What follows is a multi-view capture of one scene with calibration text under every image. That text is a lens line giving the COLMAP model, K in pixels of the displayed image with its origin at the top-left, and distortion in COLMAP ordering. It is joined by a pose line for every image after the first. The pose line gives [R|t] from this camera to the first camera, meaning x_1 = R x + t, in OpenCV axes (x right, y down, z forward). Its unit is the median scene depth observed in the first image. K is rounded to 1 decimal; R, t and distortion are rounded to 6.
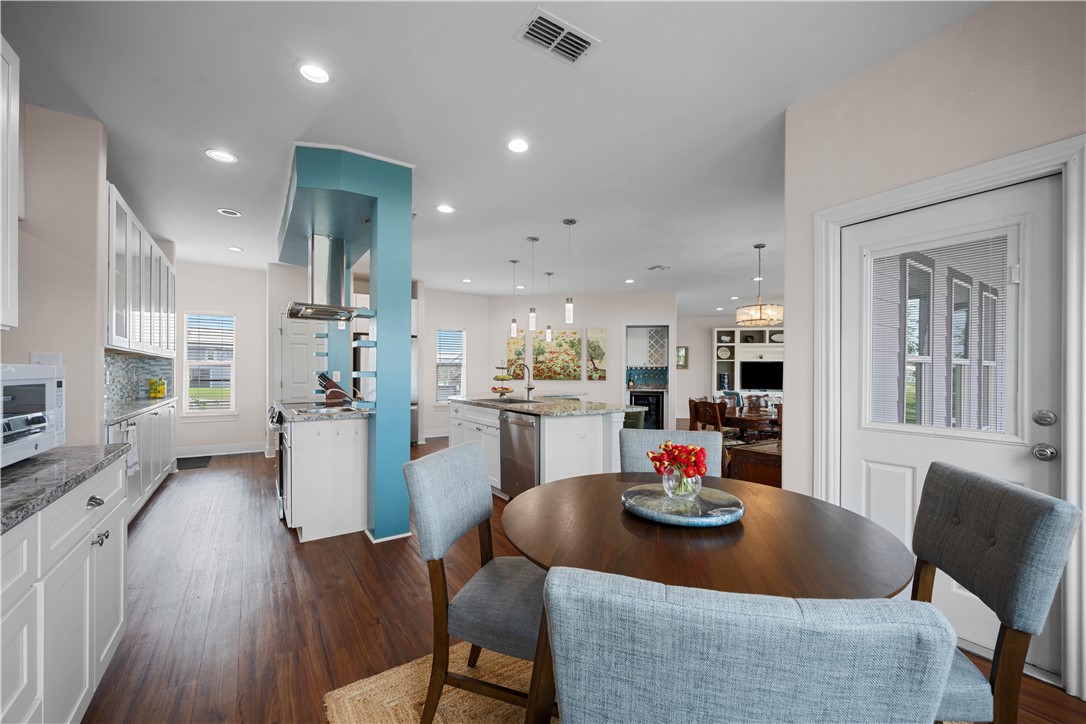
lens RADIAL K [[429.4, 0, 541.7], [0, 429.4, 370.7], [0, 0, 1]] dist [0.003119, -0.001011]
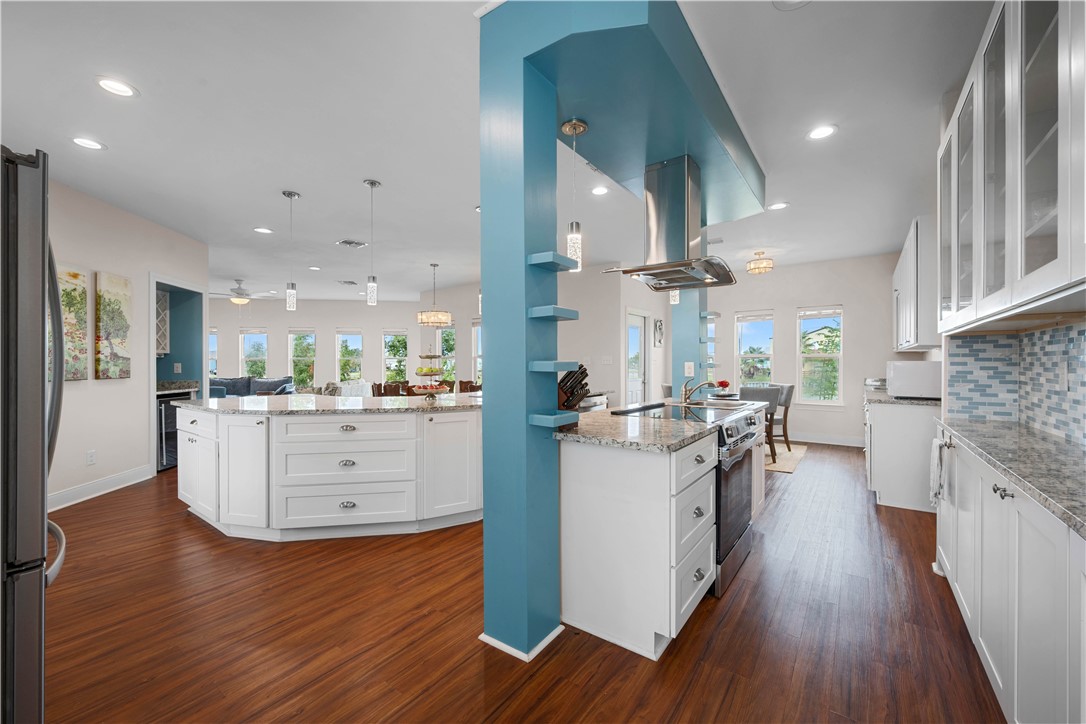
lens RADIAL K [[429.4, 0, 546.3], [0, 429.4, 362.3], [0, 0, 1]] dist [0.003119, -0.001011]
pose [[-0.334736, -0.004401, 0.942302, -0.744545], [-0.001994, 0.999990, 0.003962, 0.000040], [-0.942310, -0.000553, -0.334742, 1.003091]]
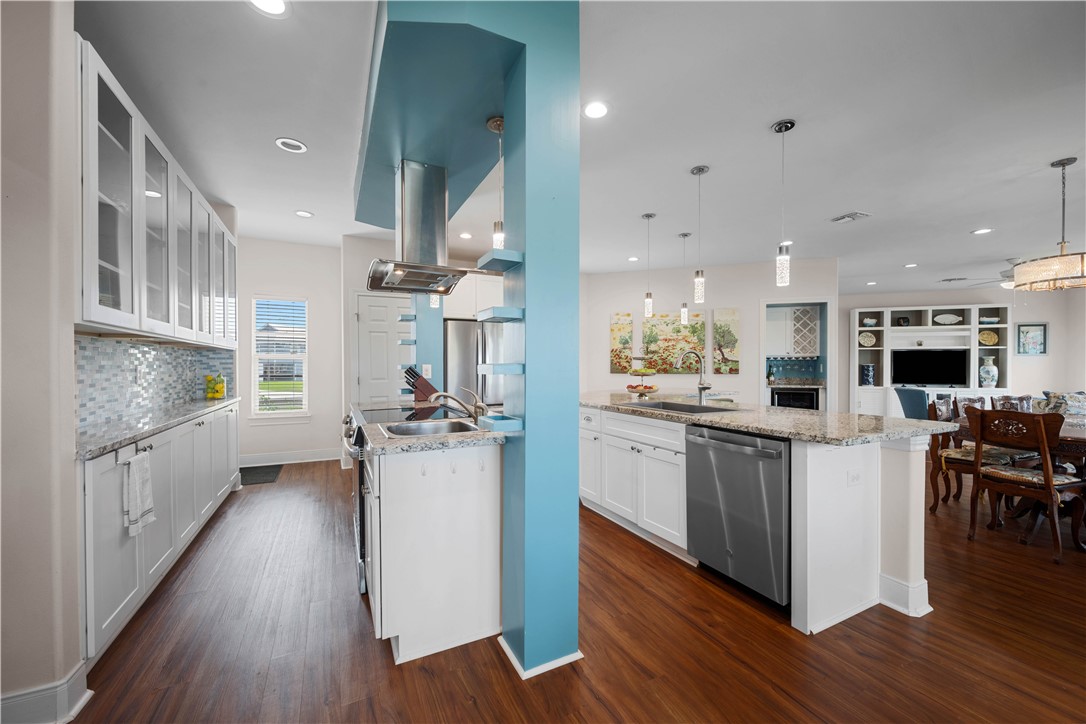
lens RADIAL K [[429.4, 0, 544.4], [0, 429.4, 364.5], [0, 0, 1]] dist [0.003119, -0.001011]
pose [[0.991399, -0.006182, -0.130731, -0.148899], [0.006518, 0.999976, 0.002140, 0.000954], [0.130715, -0.002974, 0.991416, 0.237579]]
